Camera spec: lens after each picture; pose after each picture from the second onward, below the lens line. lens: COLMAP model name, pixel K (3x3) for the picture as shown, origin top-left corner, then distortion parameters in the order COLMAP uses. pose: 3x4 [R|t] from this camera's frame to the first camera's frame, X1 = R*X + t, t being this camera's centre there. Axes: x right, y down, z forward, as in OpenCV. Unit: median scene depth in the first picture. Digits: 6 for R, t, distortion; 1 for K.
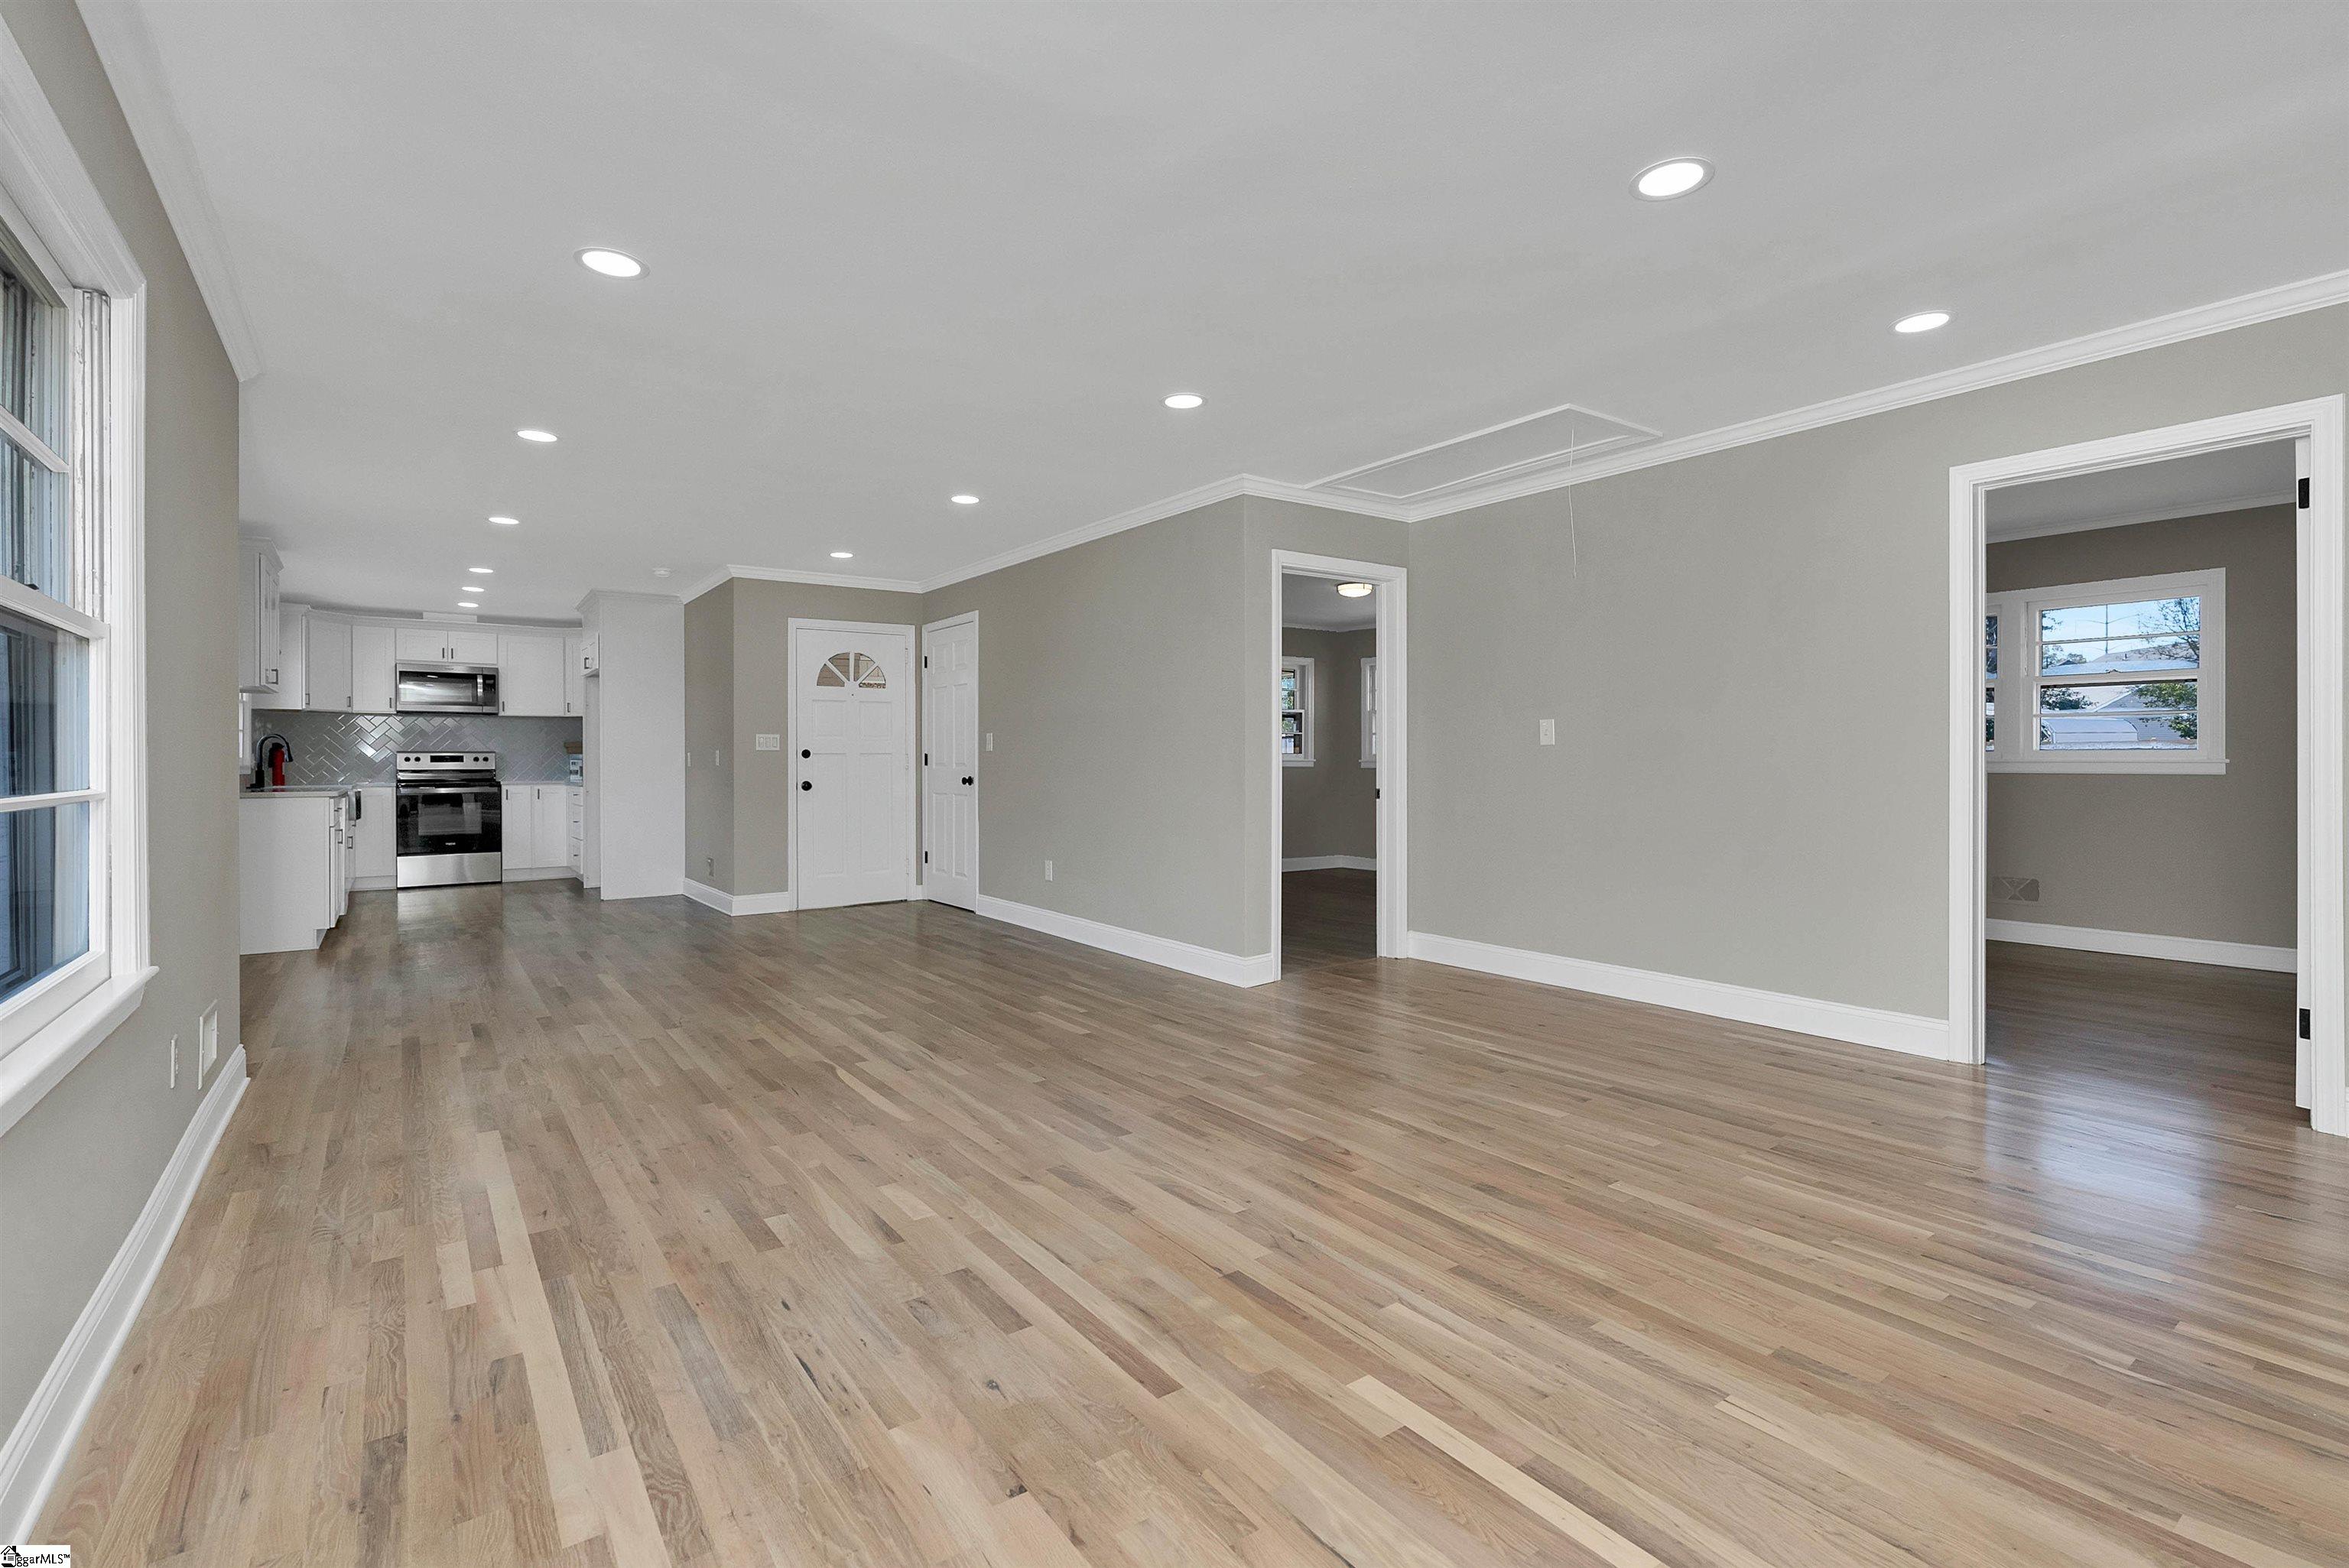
lens RADIAL K [[1061.6, 0, 1177.9], [0, 1061.6, 768.5], [0, 0, 1]] dist [-0.002501, 0.001102]
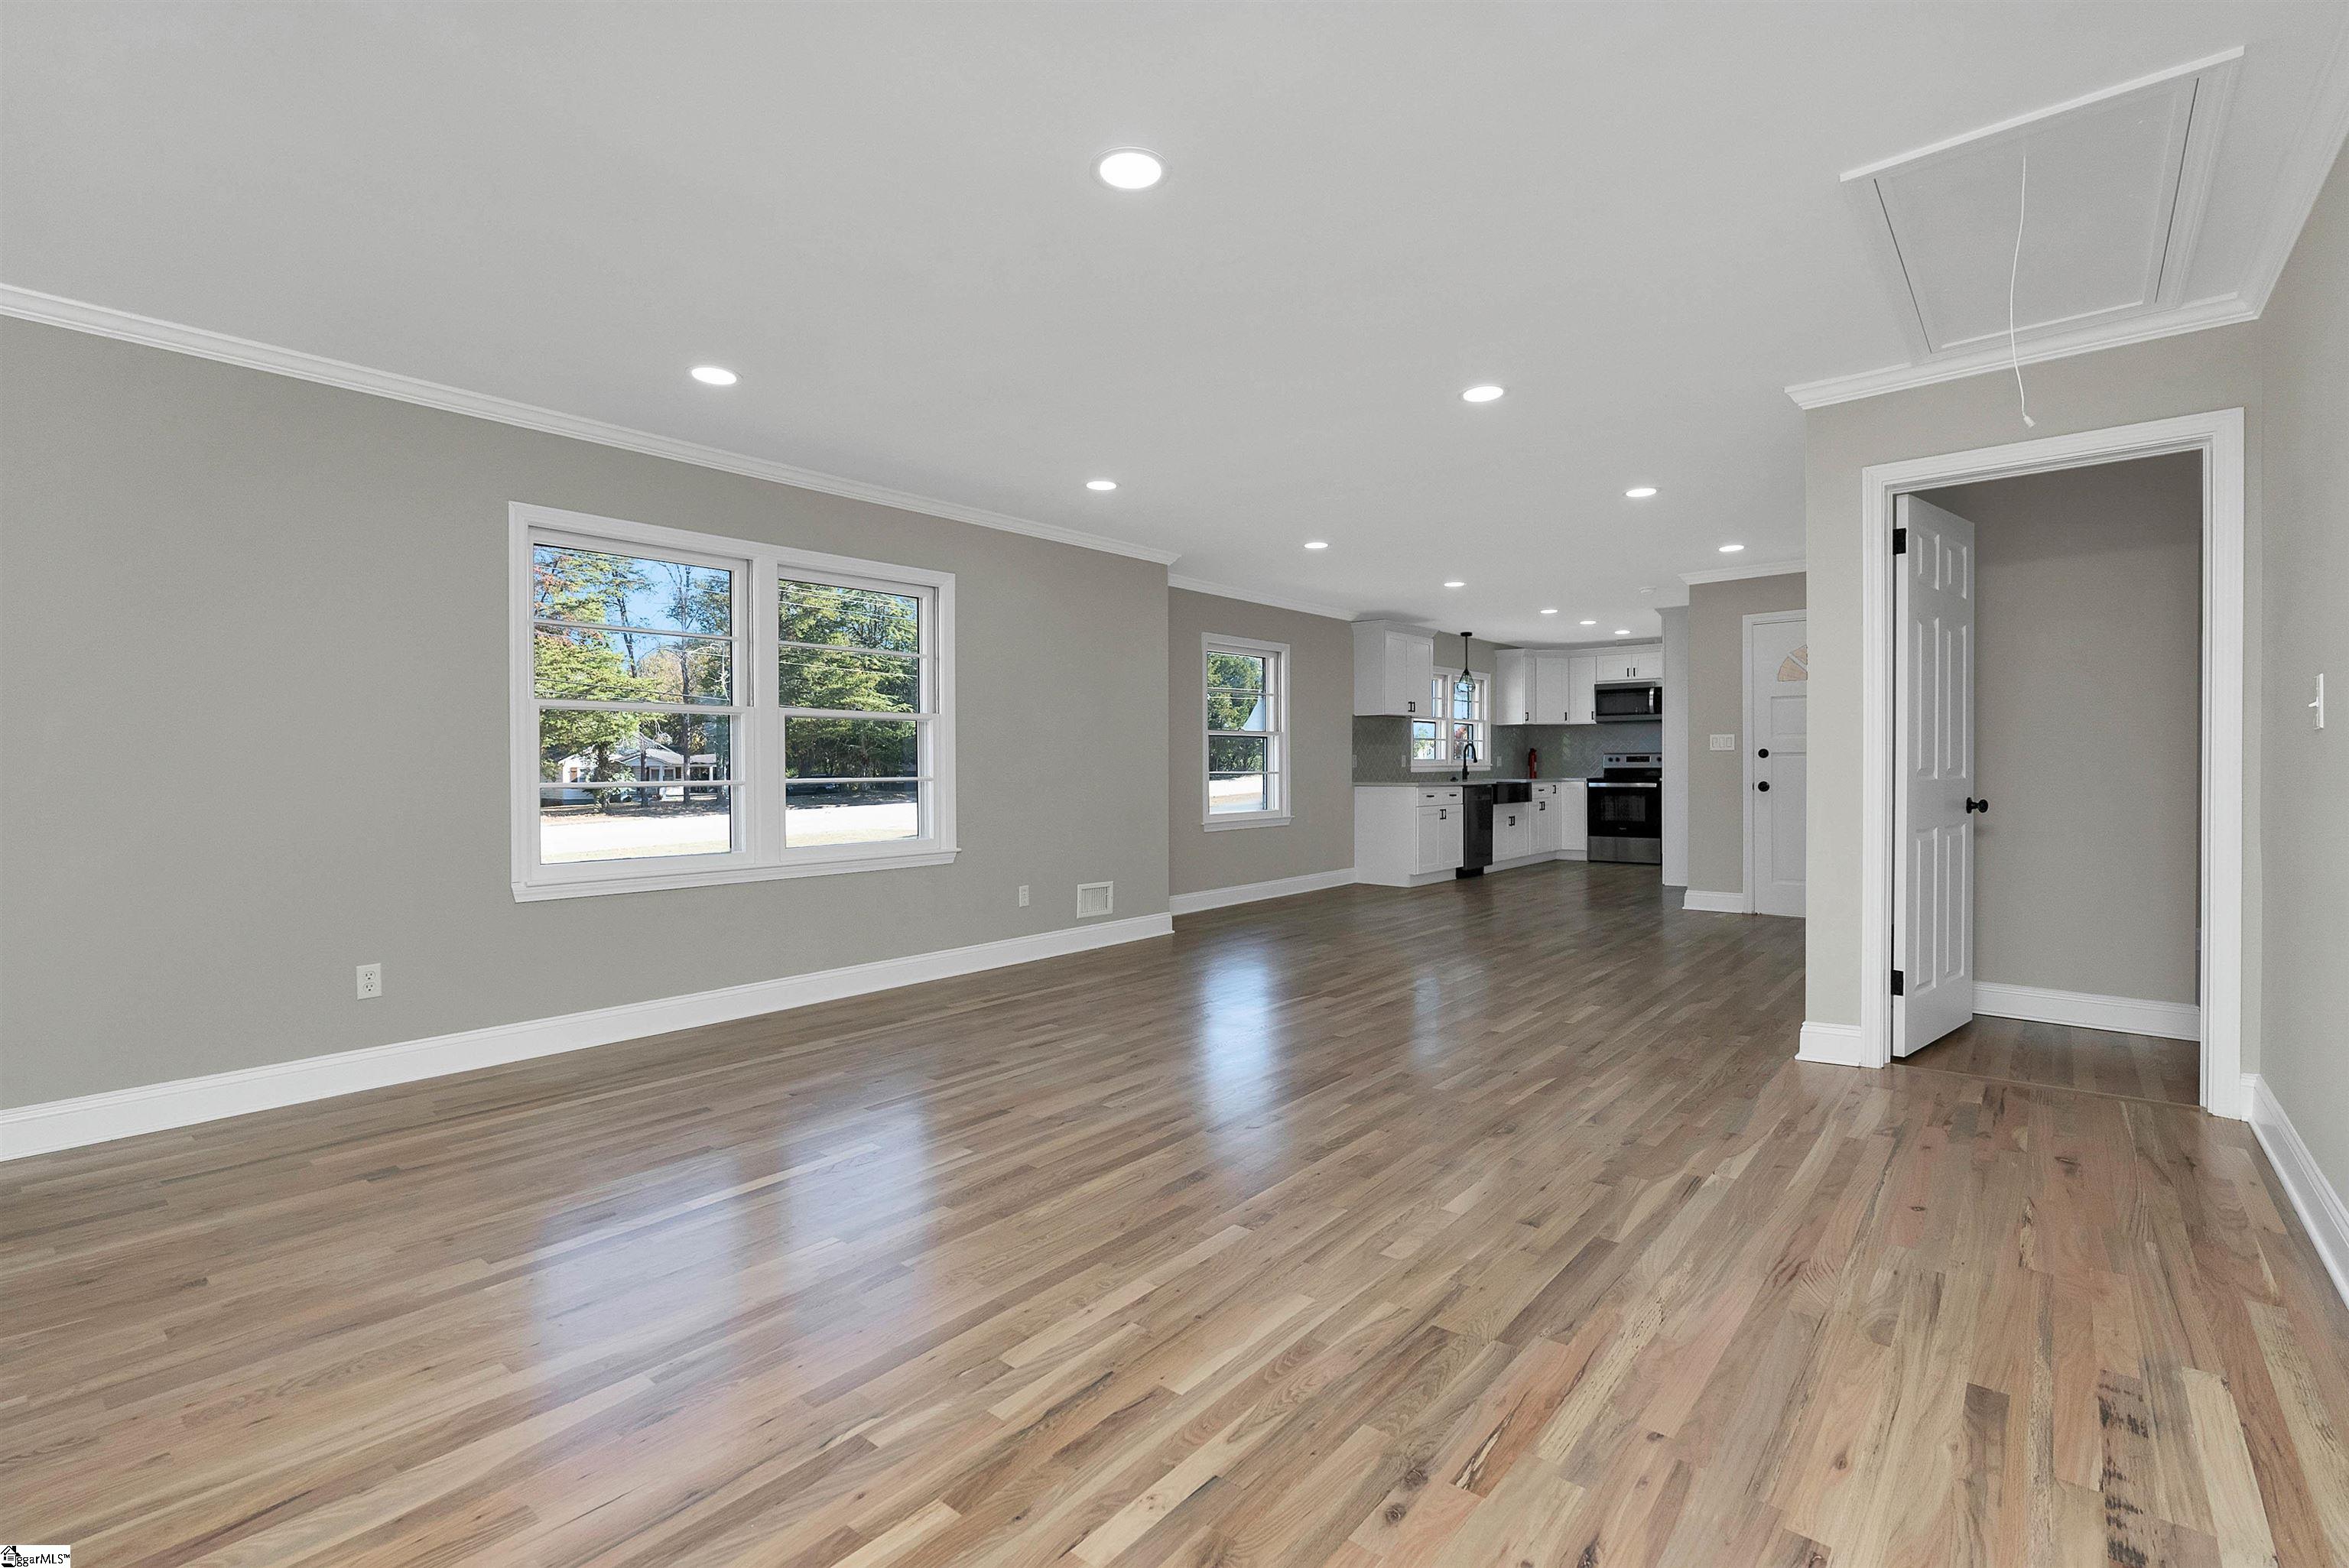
lens RADIAL K [[1061.6, 0, 1177.9], [0, 1061.6, 768.5], [0, 0, 1]] dist [-0.002501, 0.001102]
pose [[0.235017, 0.001117, -0.971991, 1.119116], [0.001482, 0.999998, 0.001508, -0.003806], [0.971990, -0.001795, 0.235015, 0.638412]]
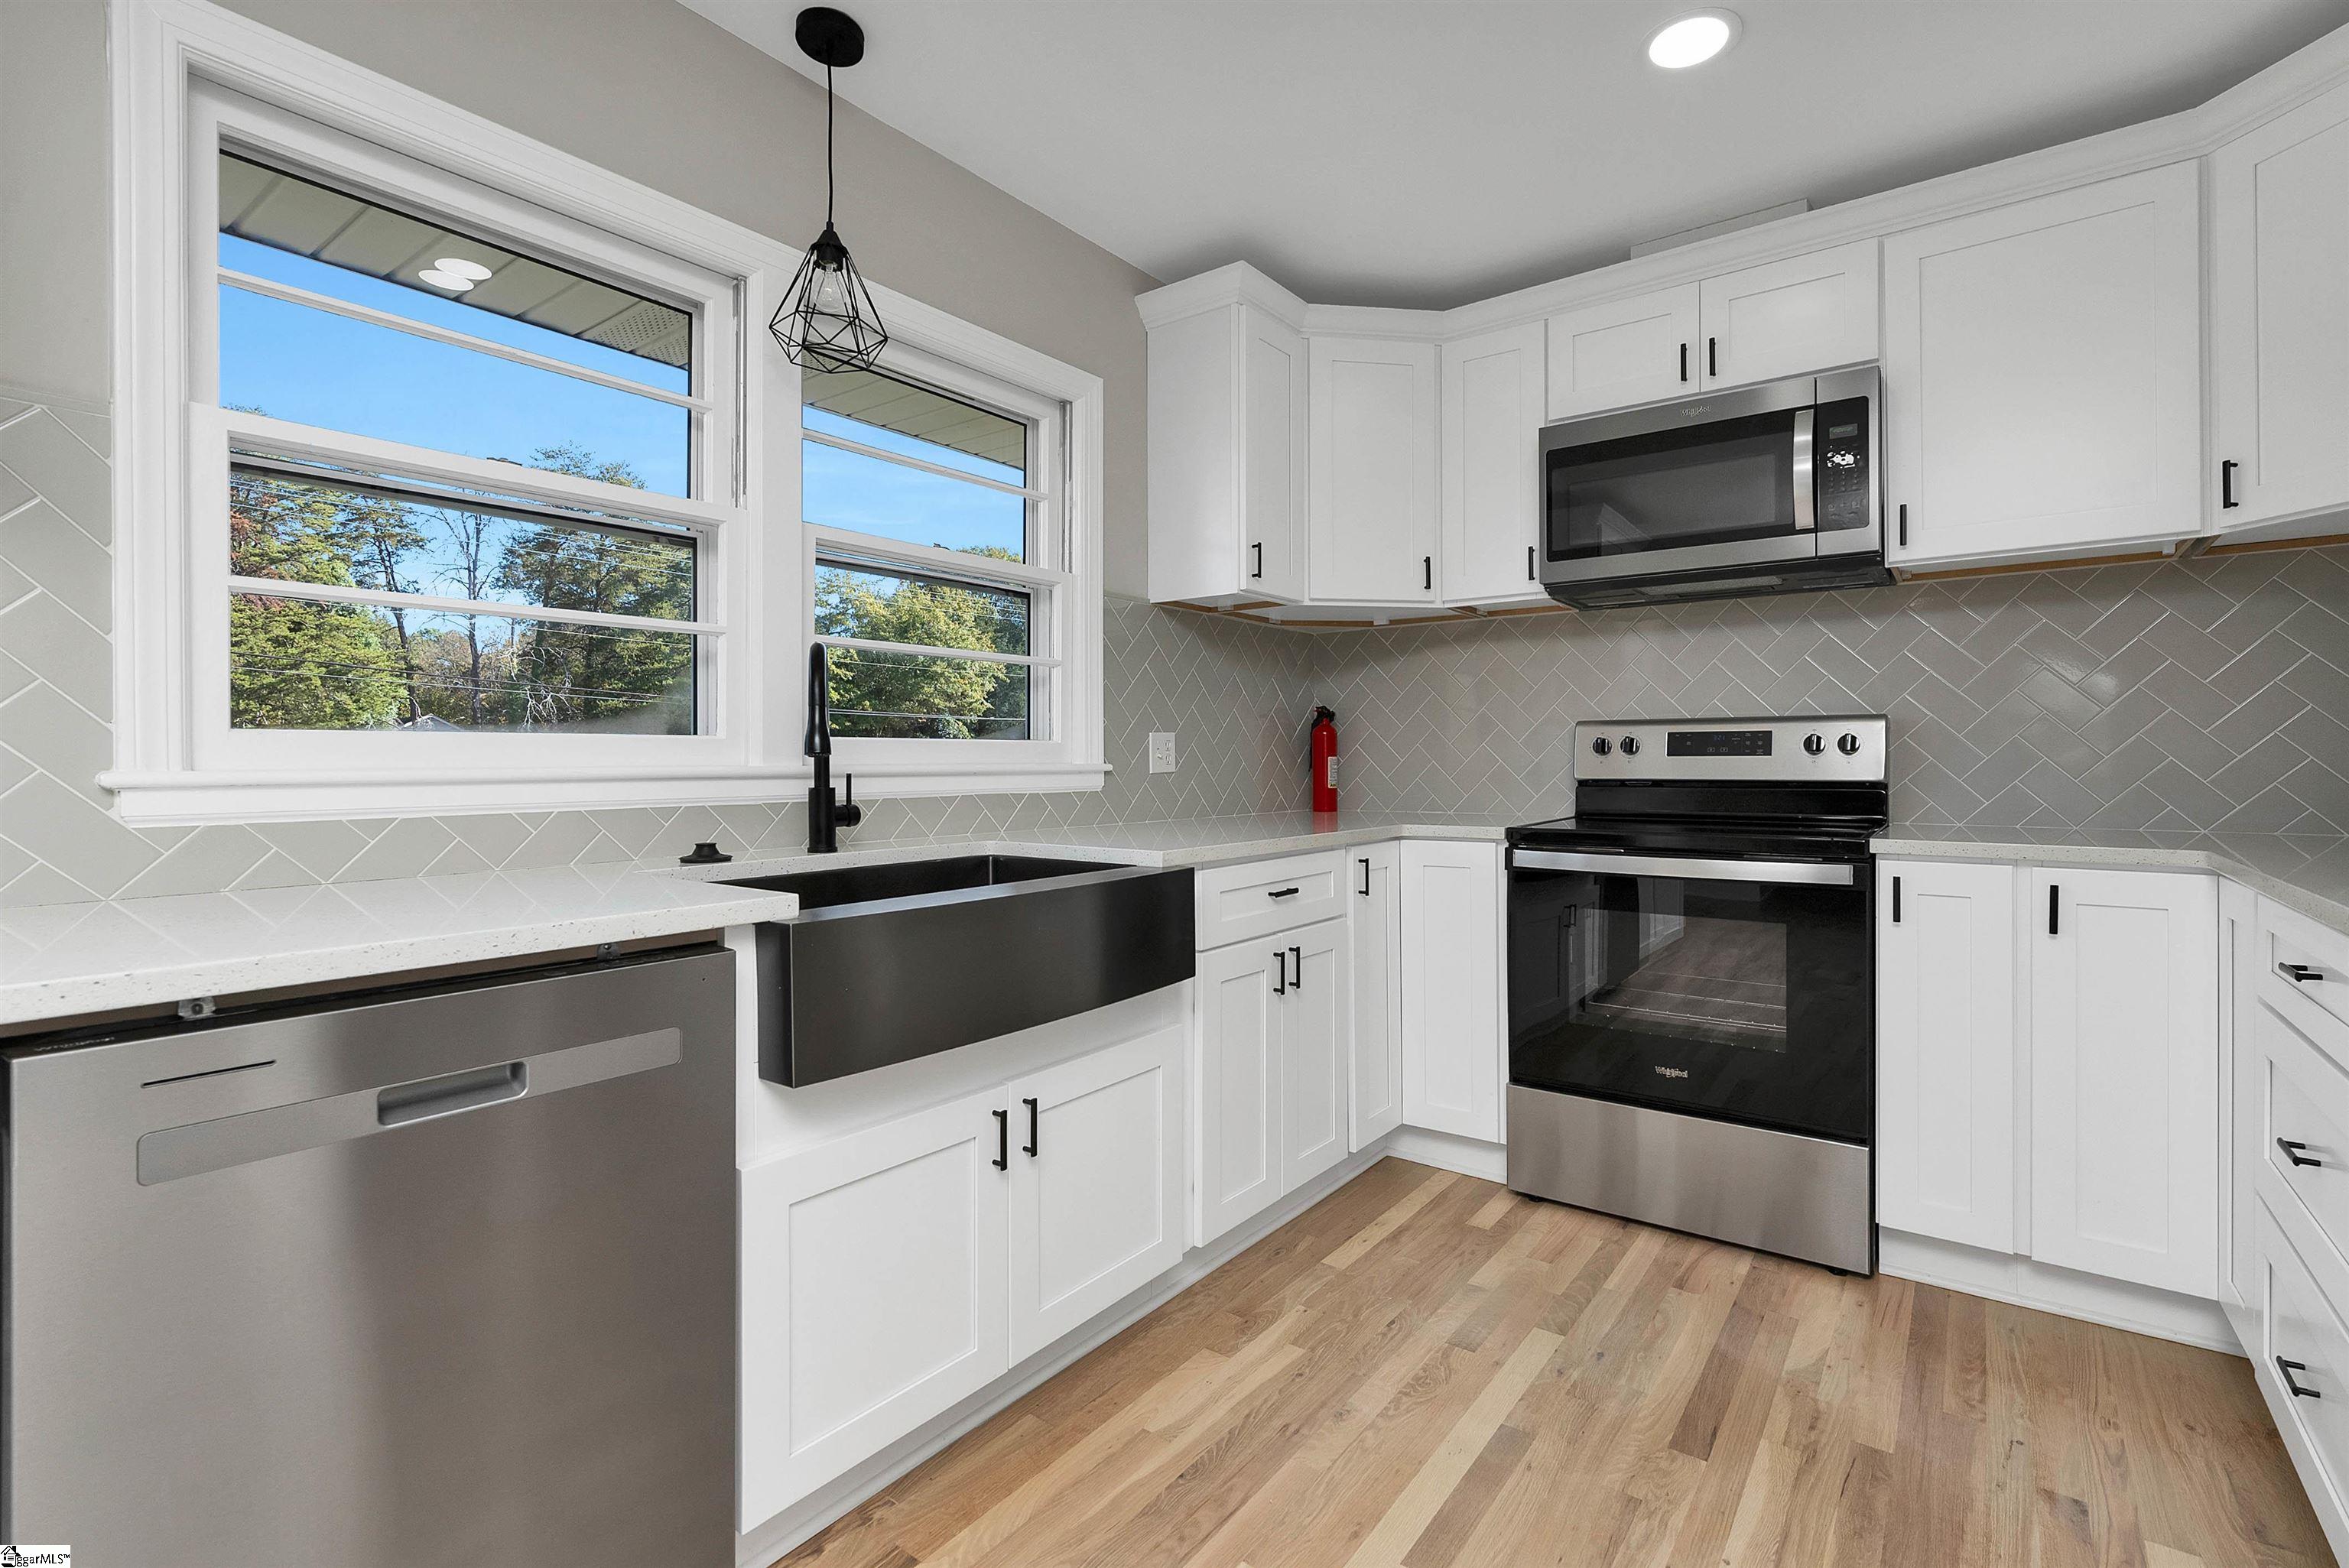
lens RADIAL K [[1061.6, 0, 1177.9], [0, 1061.6, 768.5], [0, 0, 1]] dist [-0.002501, 0.001102]
pose [[0.278393, 0.009446, -0.960421, -1.395328], [0.004583, 0.999927, 0.011163, -0.019347], [0.960456, -0.007509, 0.278329, 2.402495]]
